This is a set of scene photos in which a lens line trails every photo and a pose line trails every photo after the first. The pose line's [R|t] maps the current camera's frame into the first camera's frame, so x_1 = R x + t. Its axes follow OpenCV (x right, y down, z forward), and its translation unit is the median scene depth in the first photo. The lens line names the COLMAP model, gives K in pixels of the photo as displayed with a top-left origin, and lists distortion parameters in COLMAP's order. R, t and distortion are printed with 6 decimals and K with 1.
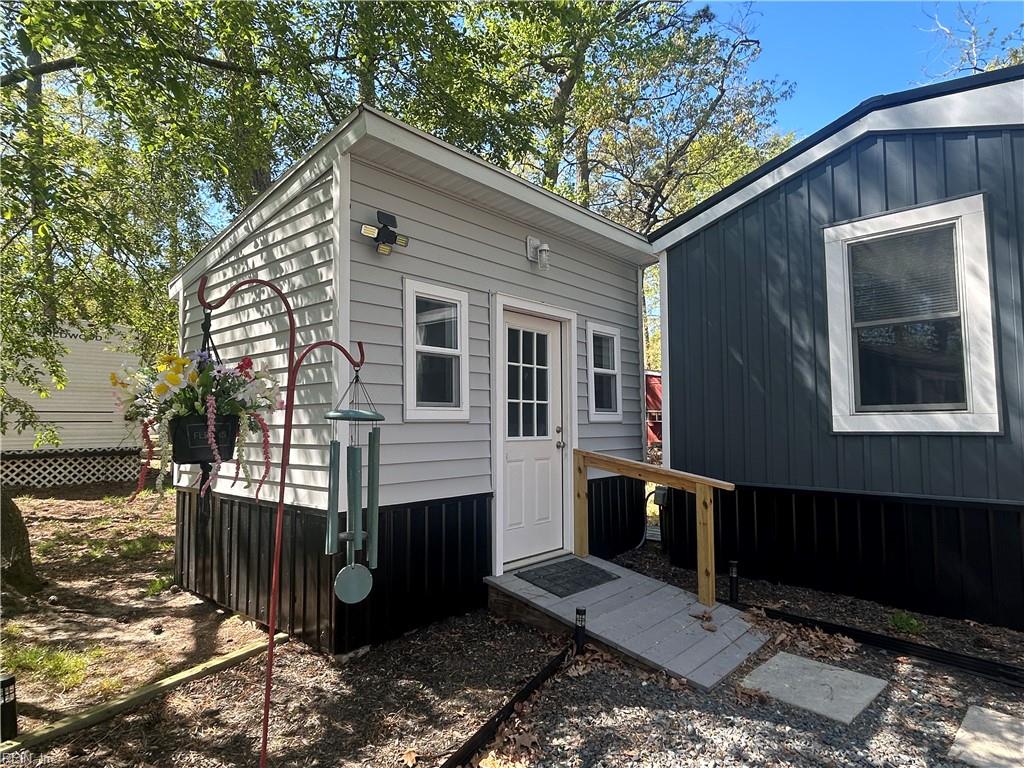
lens RADIAL K [[572.3, 0, 513.2], [0, 572.3, 386.1], [0, 0, 1]] dist [-0.002787, 0.000605]
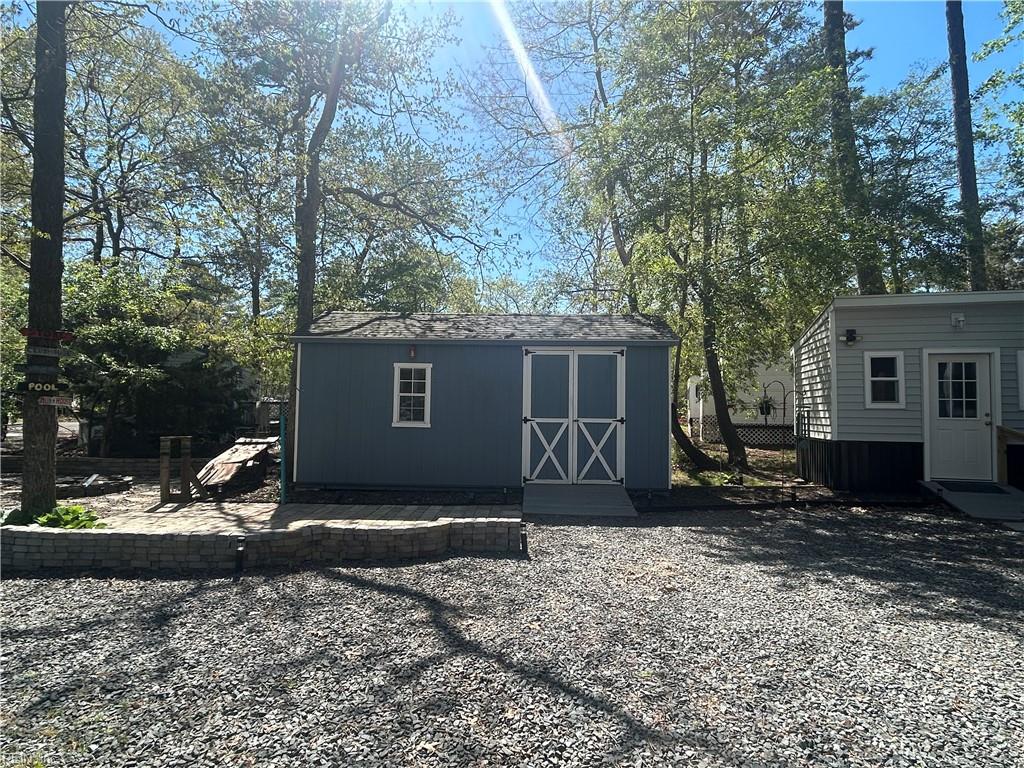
lens RADIAL K [[572.3, 0, 512.0], [0, 572.3, 384.2], [0, 0, 1]] dist [-0.002787, 0.000605]
pose [[0.454871, -0.024970, -0.890207, 1.164241], [0.042692, 0.999069, -0.006208, -0.083547], [0.889533, -0.035181, 0.455514, -1.319213]]
